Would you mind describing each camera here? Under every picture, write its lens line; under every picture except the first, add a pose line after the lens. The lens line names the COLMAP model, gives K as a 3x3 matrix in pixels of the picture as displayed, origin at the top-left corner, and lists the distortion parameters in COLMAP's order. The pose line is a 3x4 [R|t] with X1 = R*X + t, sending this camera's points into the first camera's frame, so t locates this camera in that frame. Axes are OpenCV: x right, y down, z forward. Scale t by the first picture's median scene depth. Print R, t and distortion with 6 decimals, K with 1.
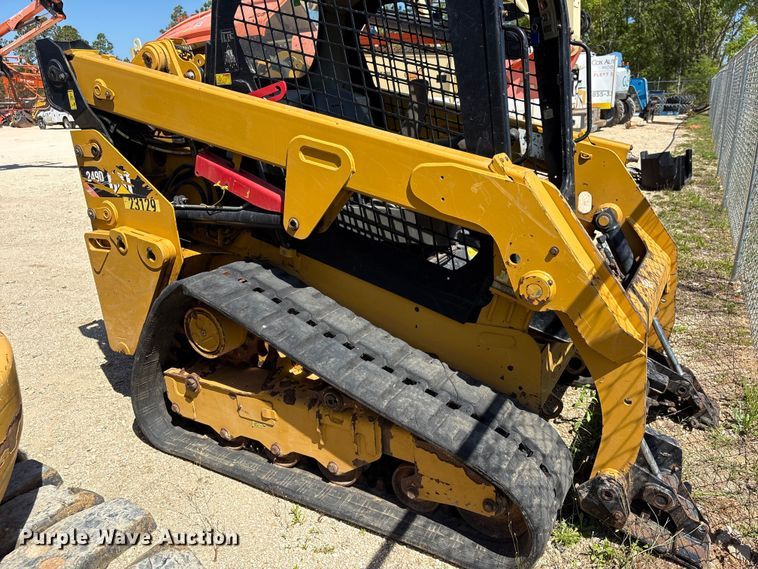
lens RADIAL K [[581.0, 0, 379.0], [0, 581.0, 284.5], [0, 0, 1]] dist [0.055176, -0.070378]
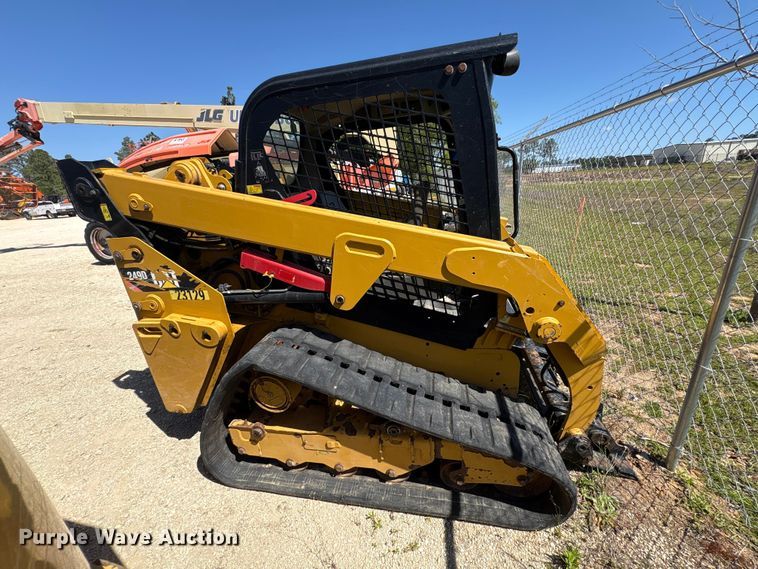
lens RADIAL K [[303.5, 0, 376.6], [0, 303.5, 282.6], [0, 0, 1]] dist [0.000558, 0.000242]
pose [[0.941618, -0.134195, 0.308782, -0.244494], [0.135159, 0.990654, 0.018369, -0.128004], [-0.308361, 0.024438, 0.950955, 0.302934]]
